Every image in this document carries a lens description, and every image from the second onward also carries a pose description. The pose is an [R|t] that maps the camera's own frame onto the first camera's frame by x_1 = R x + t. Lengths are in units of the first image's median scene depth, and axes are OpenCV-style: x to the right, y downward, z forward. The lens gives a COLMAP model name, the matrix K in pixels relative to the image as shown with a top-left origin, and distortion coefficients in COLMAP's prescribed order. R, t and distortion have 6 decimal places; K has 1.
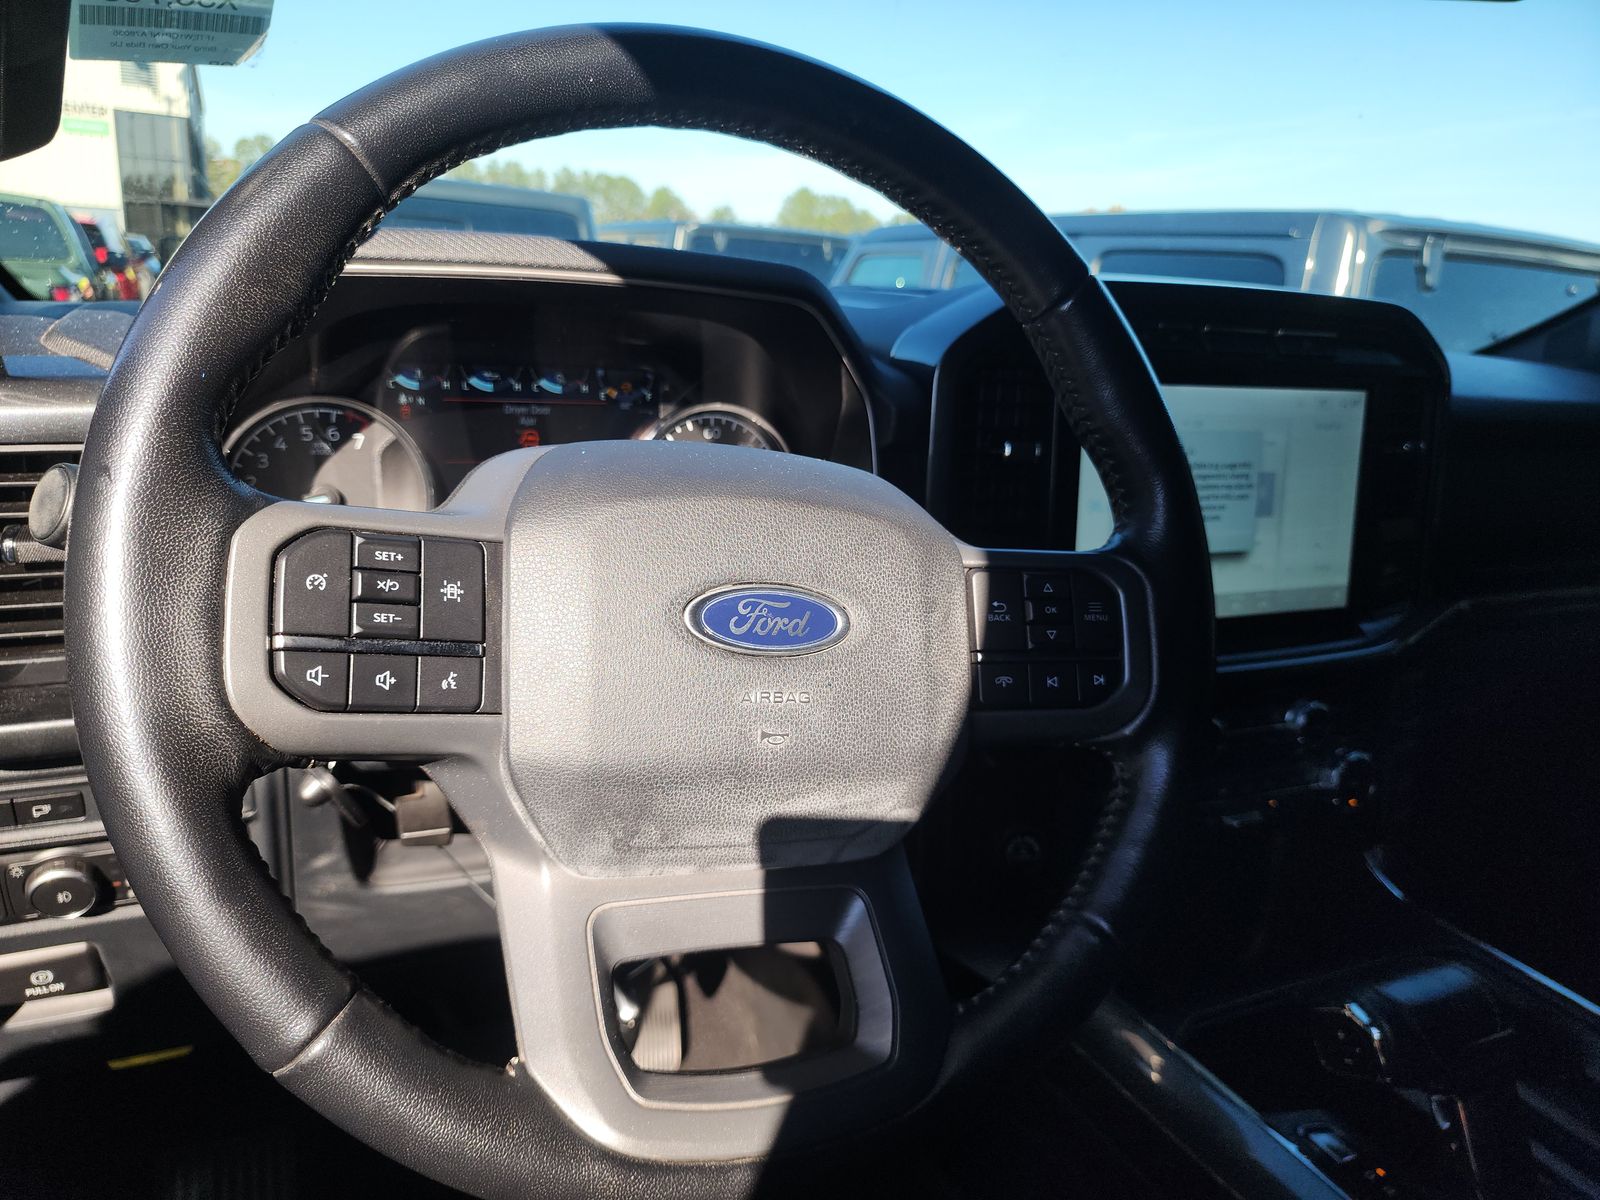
lens RADIAL K [[1113.9, 0, 769.2], [0, 1113.9, 600.8], [0, 0, 1]] dist [0.000203, -0.005605]
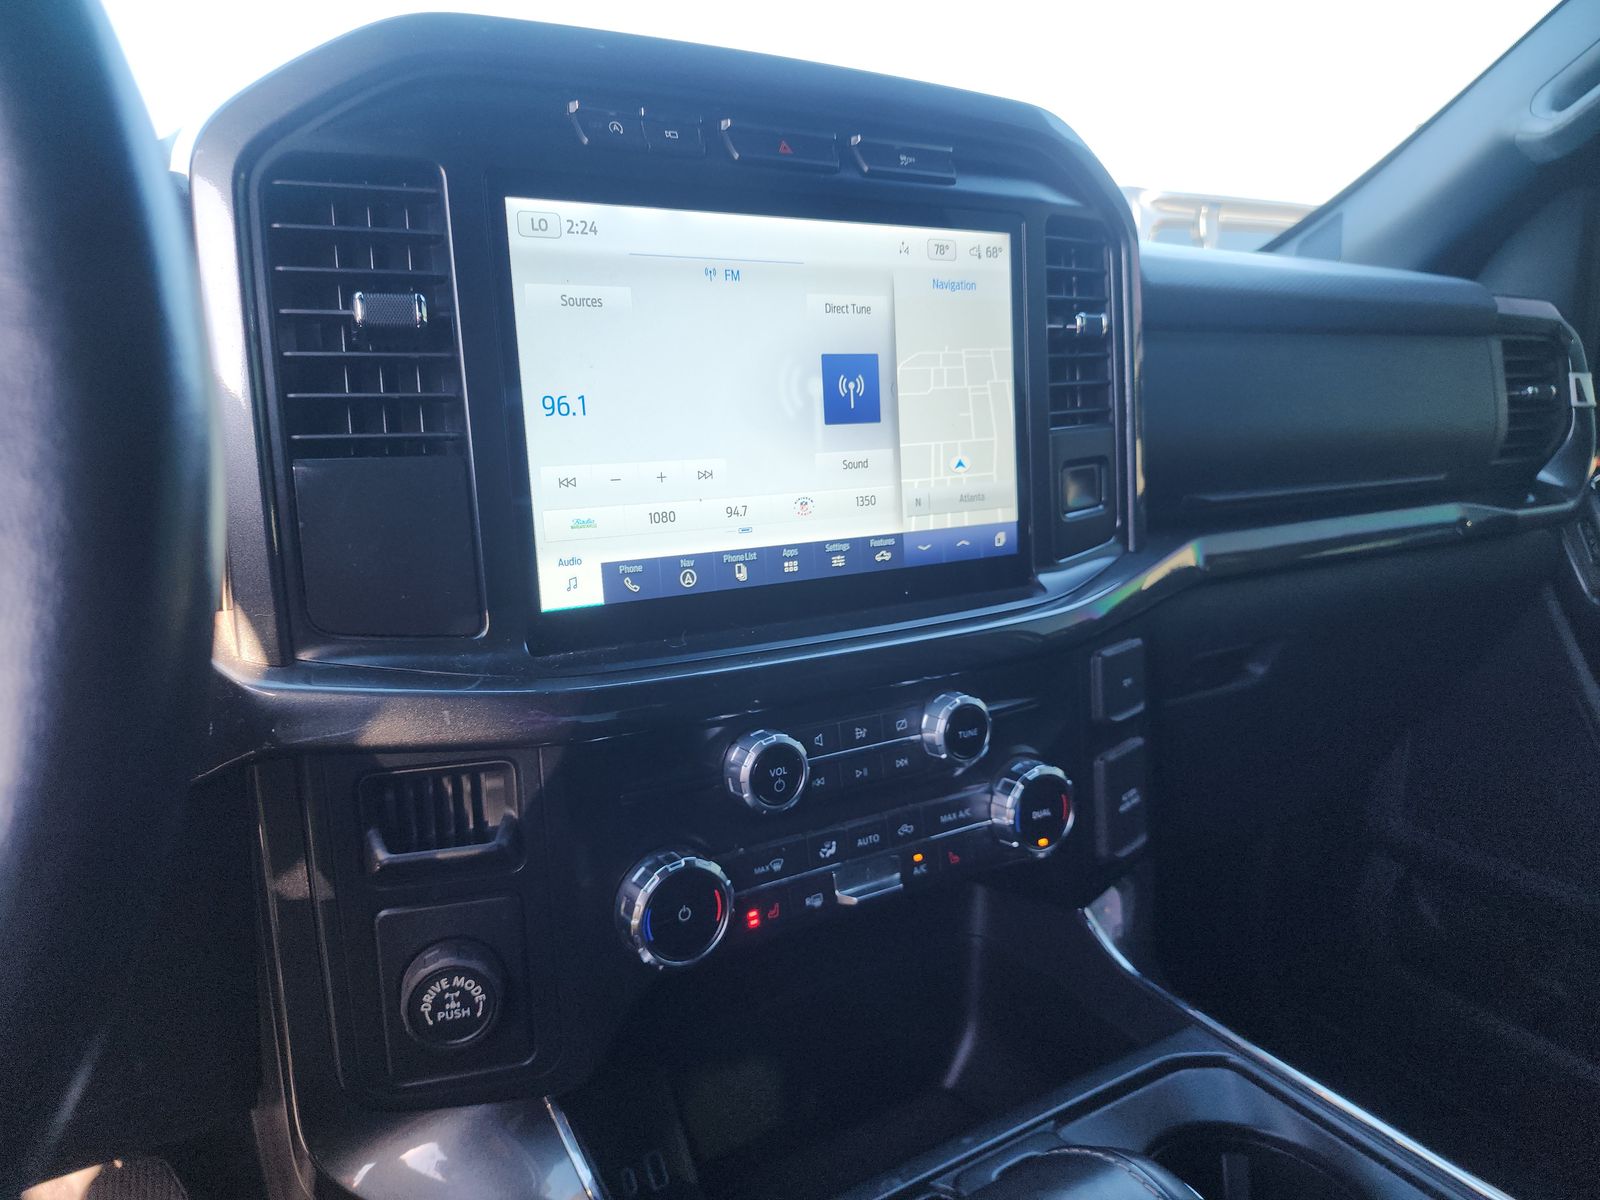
lens RADIAL K [[1074.4, 0, 800.0], [0, 1074.4, 600.0], [0, 0, 1]] dist [0.005633, 0.001123]
pose [[0.989464, -0.084919, 0.117260, 0.334096], [0.089696, 0.995316, -0.036071, 0.050544], [-0.113648, 0.046209, 0.992446, 0.393308]]
